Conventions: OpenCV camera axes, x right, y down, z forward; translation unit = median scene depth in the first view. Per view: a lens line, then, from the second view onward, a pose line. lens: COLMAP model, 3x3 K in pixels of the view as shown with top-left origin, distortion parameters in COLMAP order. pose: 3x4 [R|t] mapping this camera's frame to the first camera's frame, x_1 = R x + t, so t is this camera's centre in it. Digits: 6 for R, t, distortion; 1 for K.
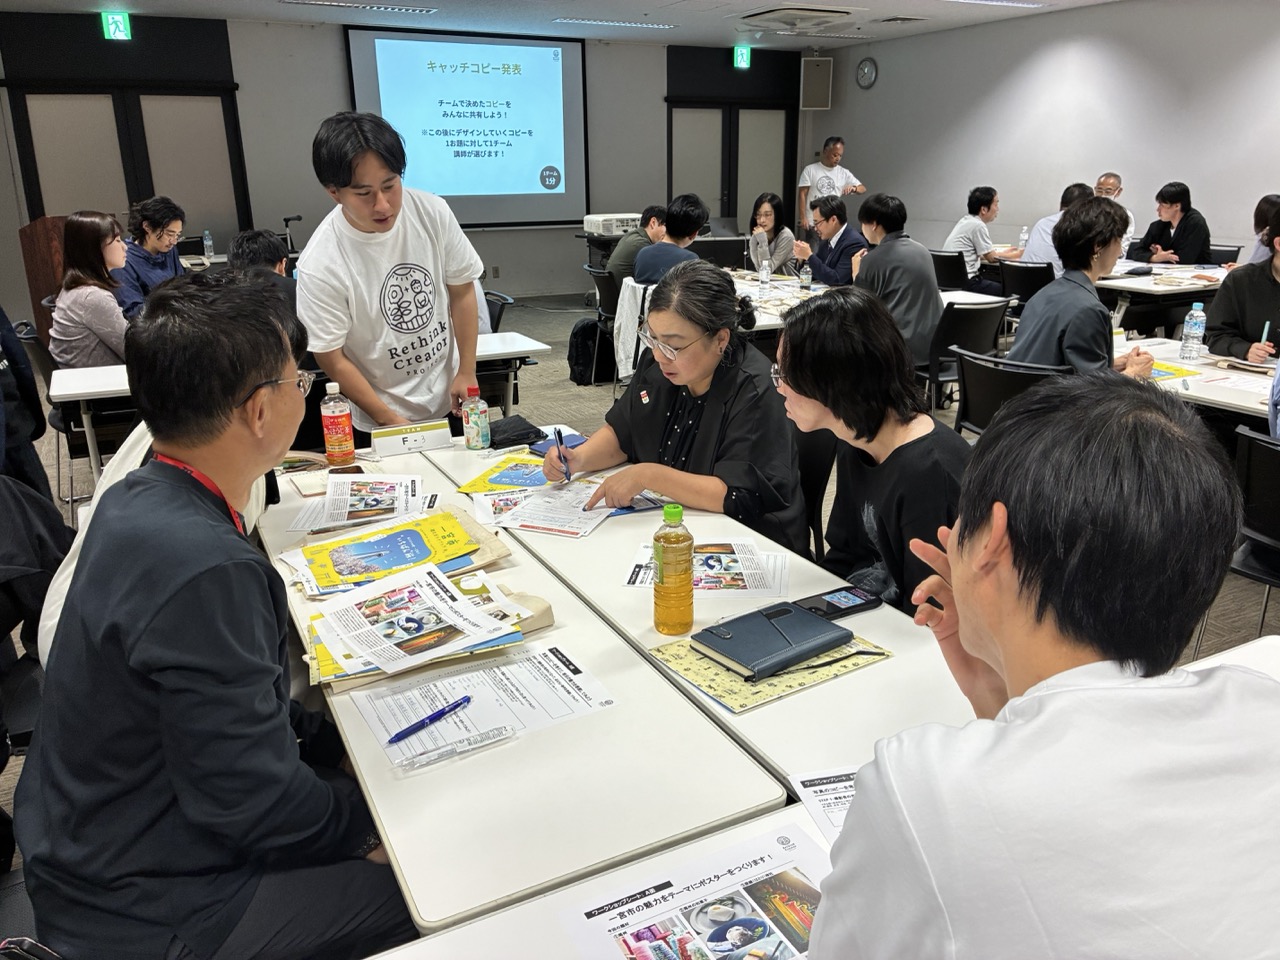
lens RADIAL K [[971.0, 0, 645.0], [0, 971.0, 476.1], [0, 0, 1]] dist [0.044303, -0.003889]
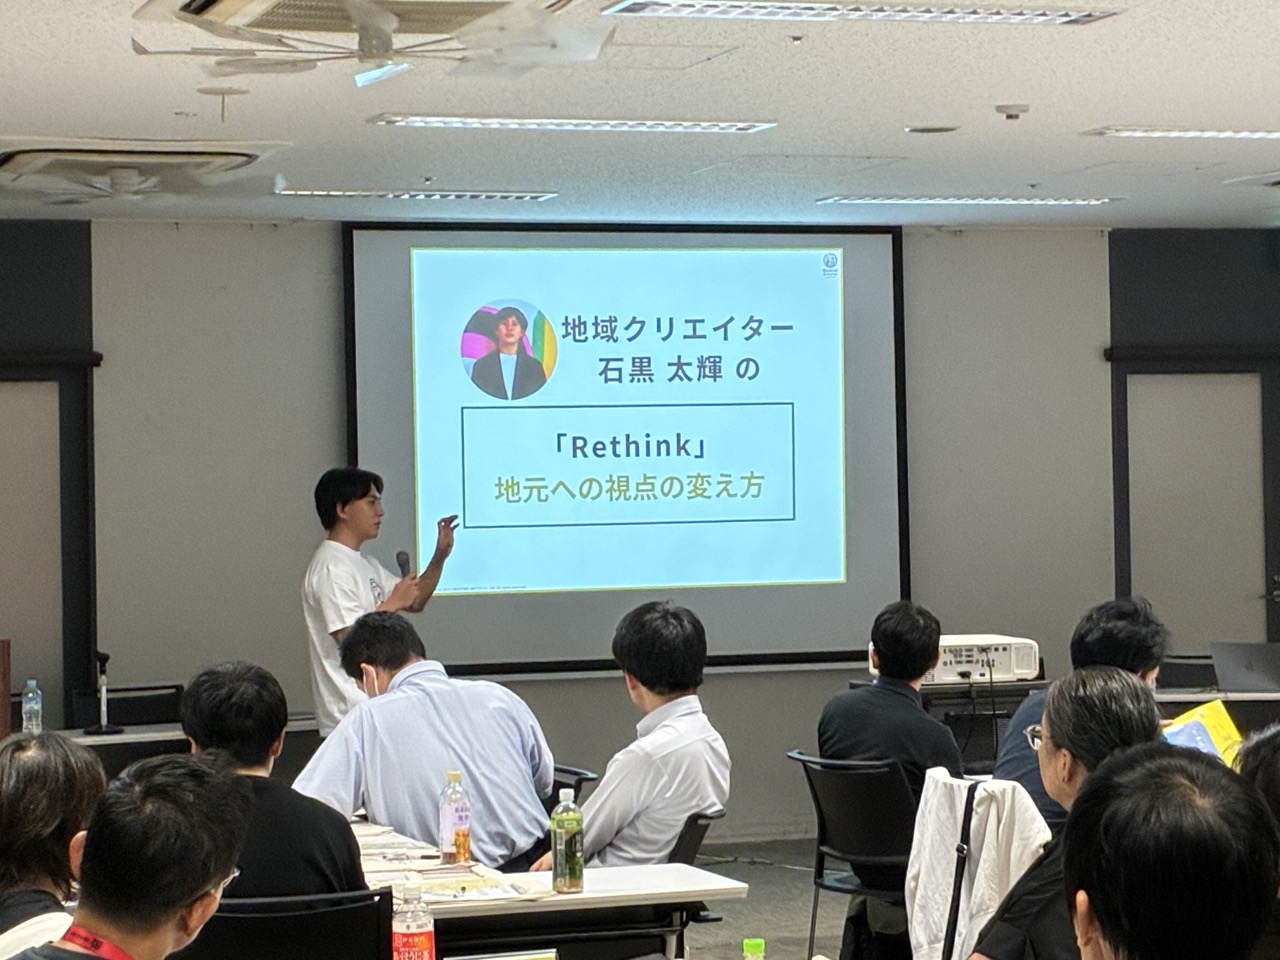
lens RADIAL K [[3196.1, 0, 637.4], [0, 3196.1, 479.9], [0, 0, 1]] dist [0.274083, 0.000000]
pose [[0.987413, -0.008342, -0.157941, 0.043034], [-0.040163, 0.952651, -0.301402, 0.069170], [0.152977, 0.303952, 0.940325, -0.263414]]
